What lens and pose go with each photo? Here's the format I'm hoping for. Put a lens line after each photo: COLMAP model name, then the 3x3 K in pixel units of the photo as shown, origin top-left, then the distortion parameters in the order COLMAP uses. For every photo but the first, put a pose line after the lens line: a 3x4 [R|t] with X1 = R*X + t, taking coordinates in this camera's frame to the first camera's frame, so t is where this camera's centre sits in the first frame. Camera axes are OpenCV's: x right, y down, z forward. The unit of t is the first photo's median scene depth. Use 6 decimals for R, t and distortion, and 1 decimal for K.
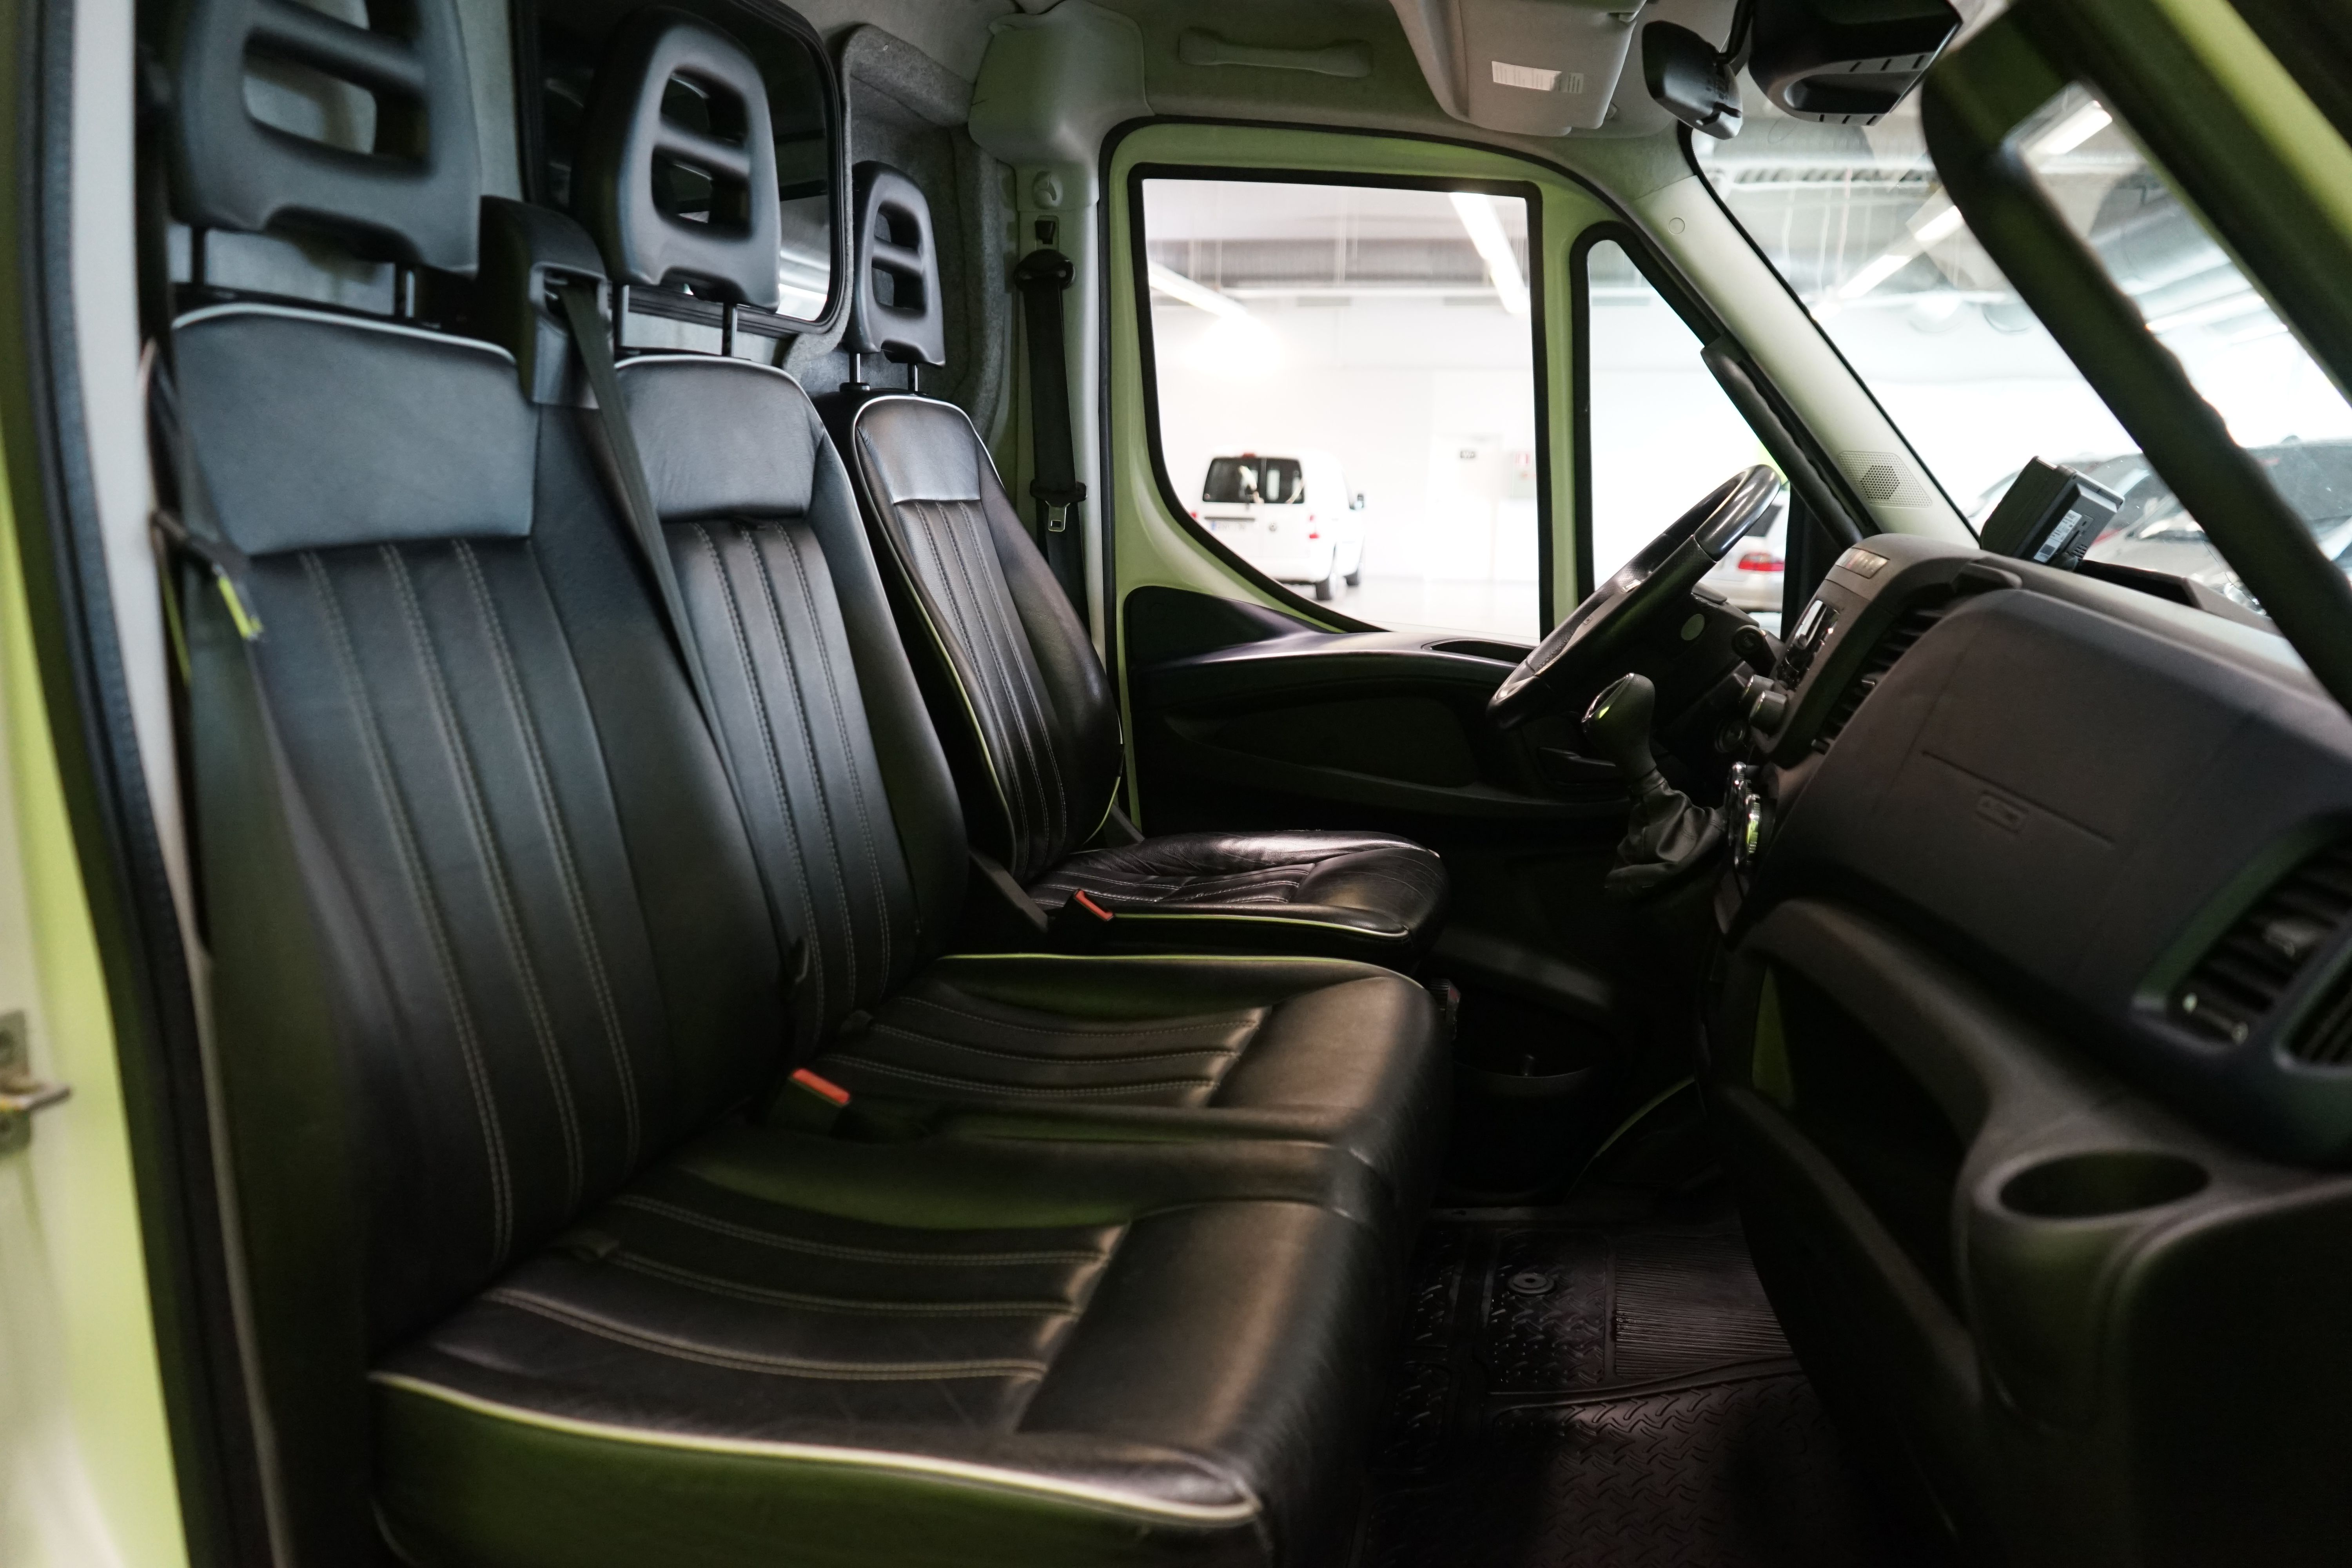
lens RADIAL K [[1899.6, 0, 1176.0], [0, 1899.6, 784.0], [0, 0, 1]] dist [-0.021520, 0.001892]
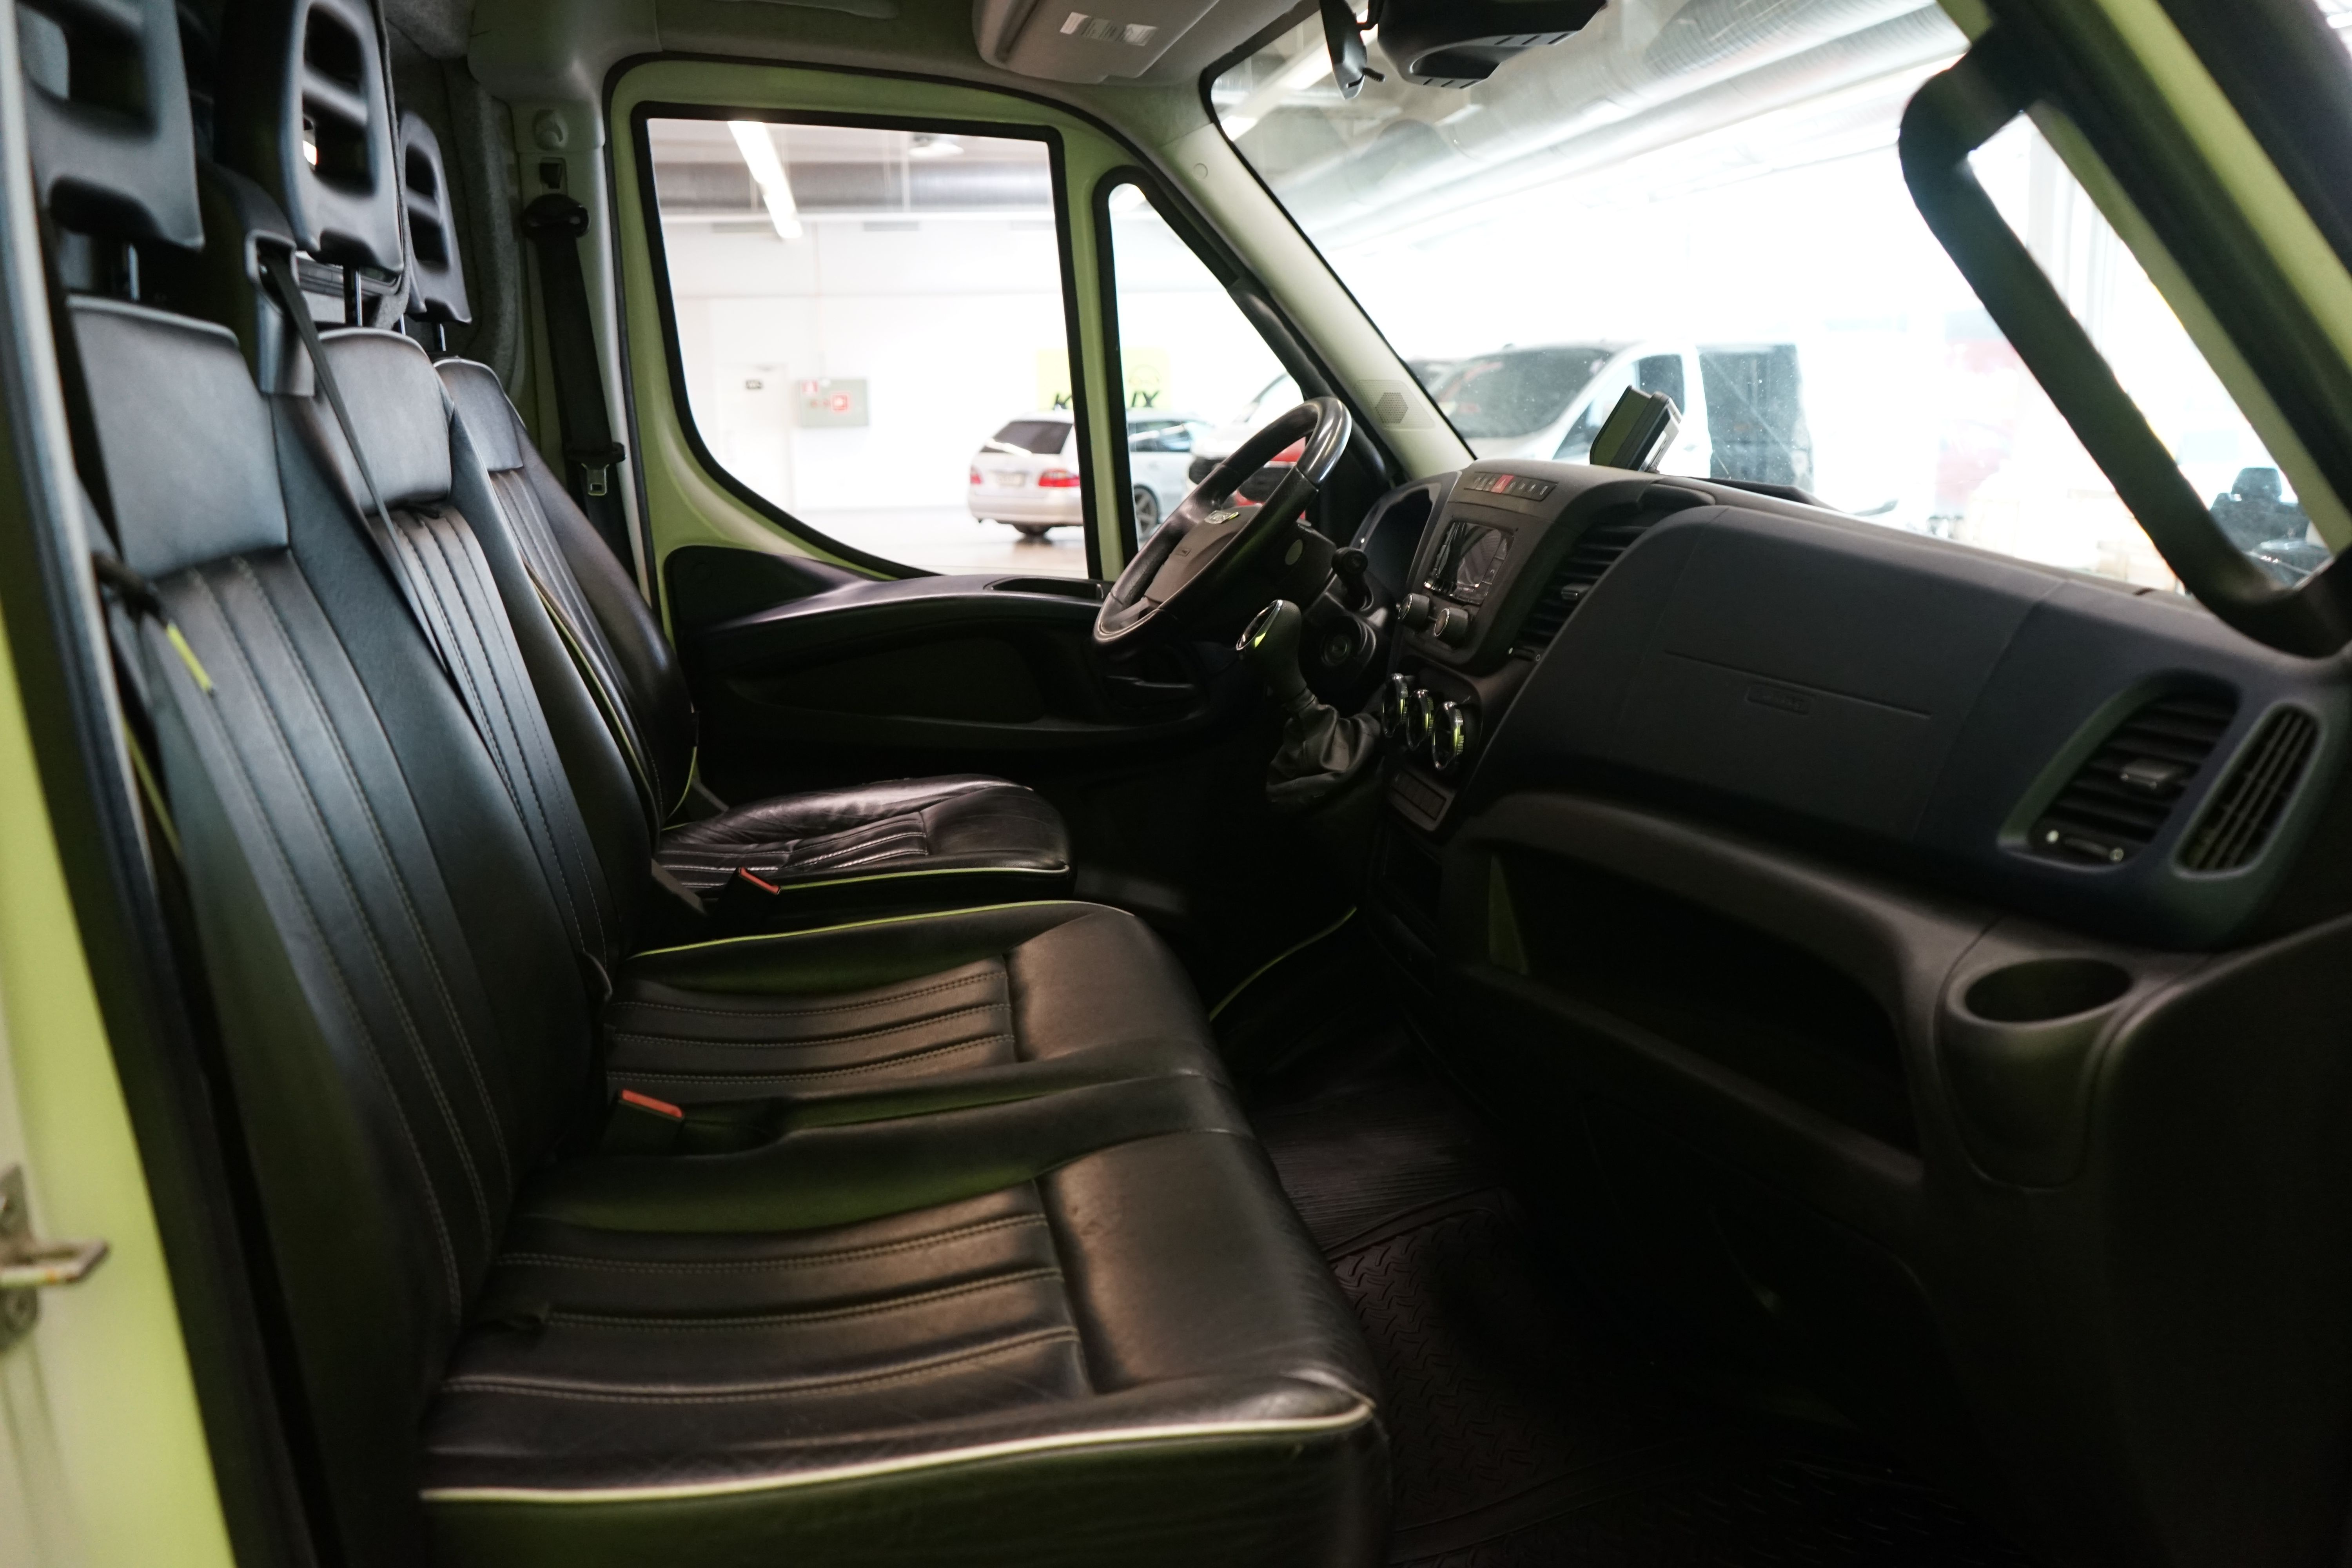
lens RADIAL K [[1899.6, 0, 1176.0], [0, 1899.6, 784.0], [0, 0, 1]] dist [-0.021520, 0.001892]
pose [[0.926051, -0.111983, 0.360402, -0.165944], [0.097962, 0.993556, 0.057003, -0.017342], [-0.364463, -0.017482, 0.931054, 0.016198]]
